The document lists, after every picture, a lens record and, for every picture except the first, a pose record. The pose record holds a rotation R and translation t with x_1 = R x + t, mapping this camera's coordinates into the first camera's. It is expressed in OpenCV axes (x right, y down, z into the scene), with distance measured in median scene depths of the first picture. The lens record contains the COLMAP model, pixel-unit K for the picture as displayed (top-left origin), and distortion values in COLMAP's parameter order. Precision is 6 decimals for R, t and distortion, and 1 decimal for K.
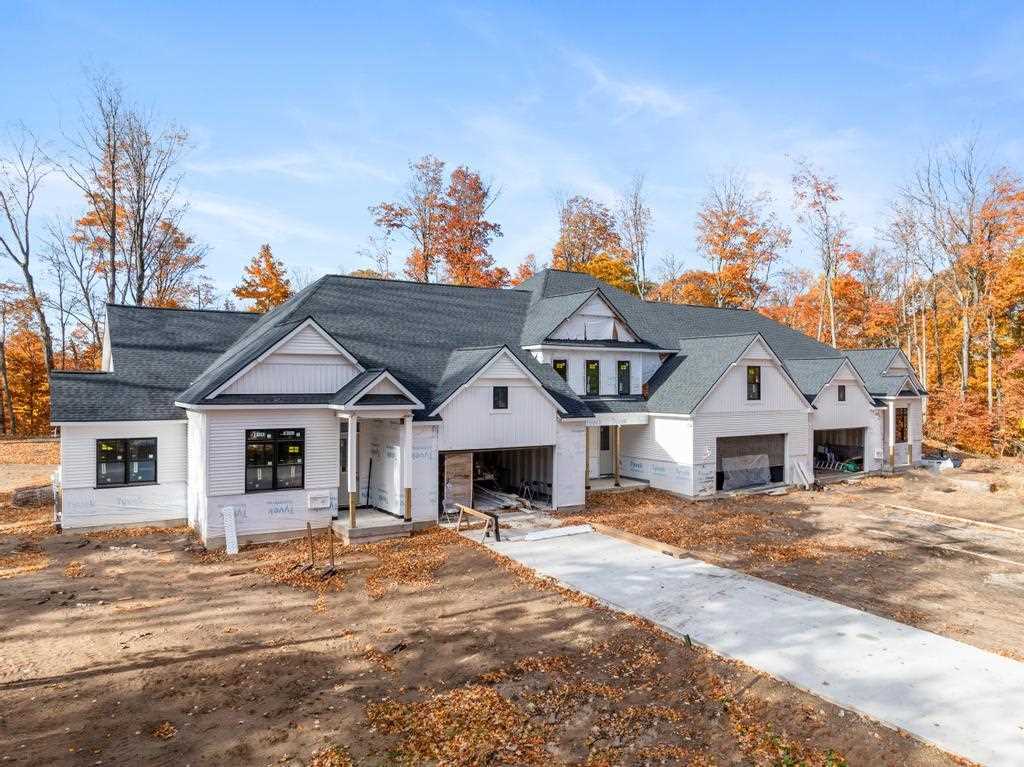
lens RADIAL K [[714.0, 0, 518.8], [0, 714.0, 383.5], [0, 0, 1]] dist [-0.011874, -0.005357]
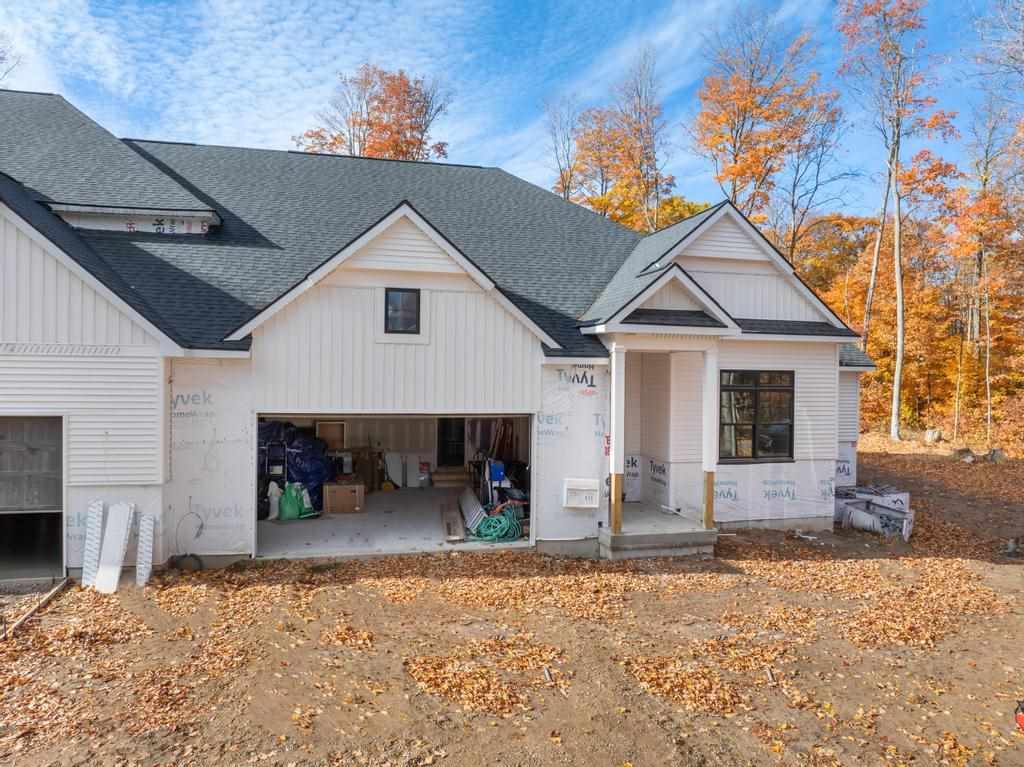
lens RADIAL K [[714.0, 0, 519.2], [0, 714.0, 356.9], [0, 0, 1]] dist [-0.011874, -0.005357]
pose [[0.943880, 0.001963, -0.330282, 0.800136], [-0.012352, 0.999493, -0.029360, 0.058605], [0.330057, 0.031792, 0.943426, 0.892777]]
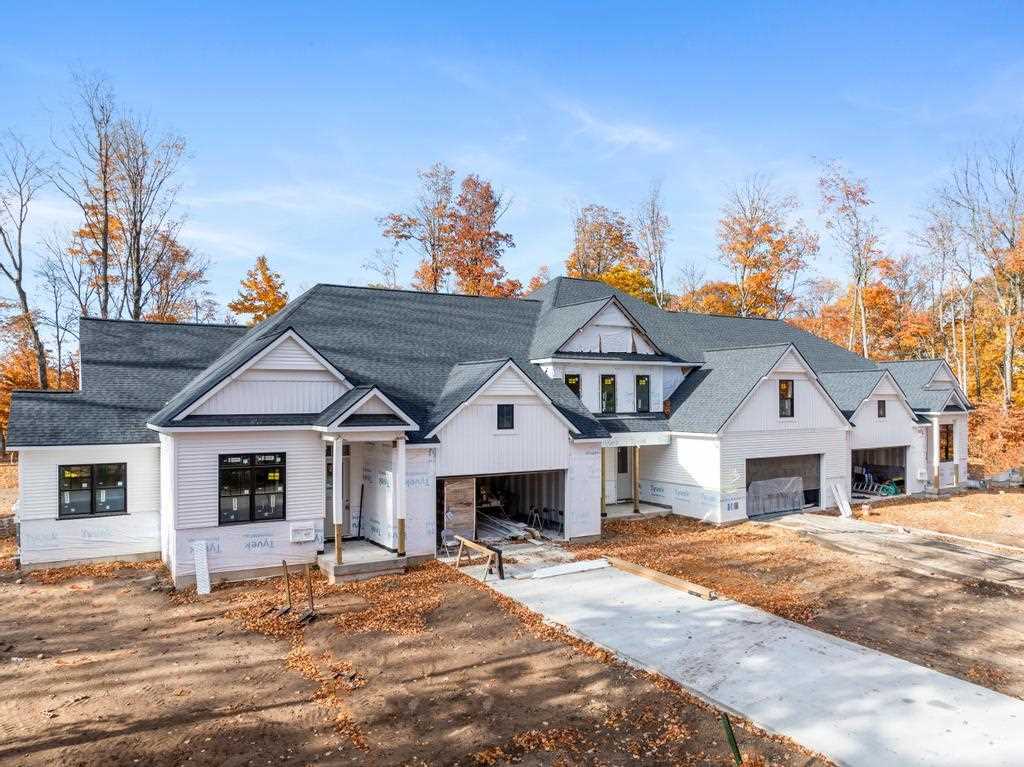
lens RADIAL K [[714.0, 0, 513.5], [0, 714.0, 397.1], [0, 0, 1]] dist [-0.011874, -0.005357]
pose [[0.999457, -0.006307, -0.032351, 0.012197], [0.006191, 0.999974, -0.003684, -0.001261], [0.032373, 0.003482, 0.999470, 0.089343]]
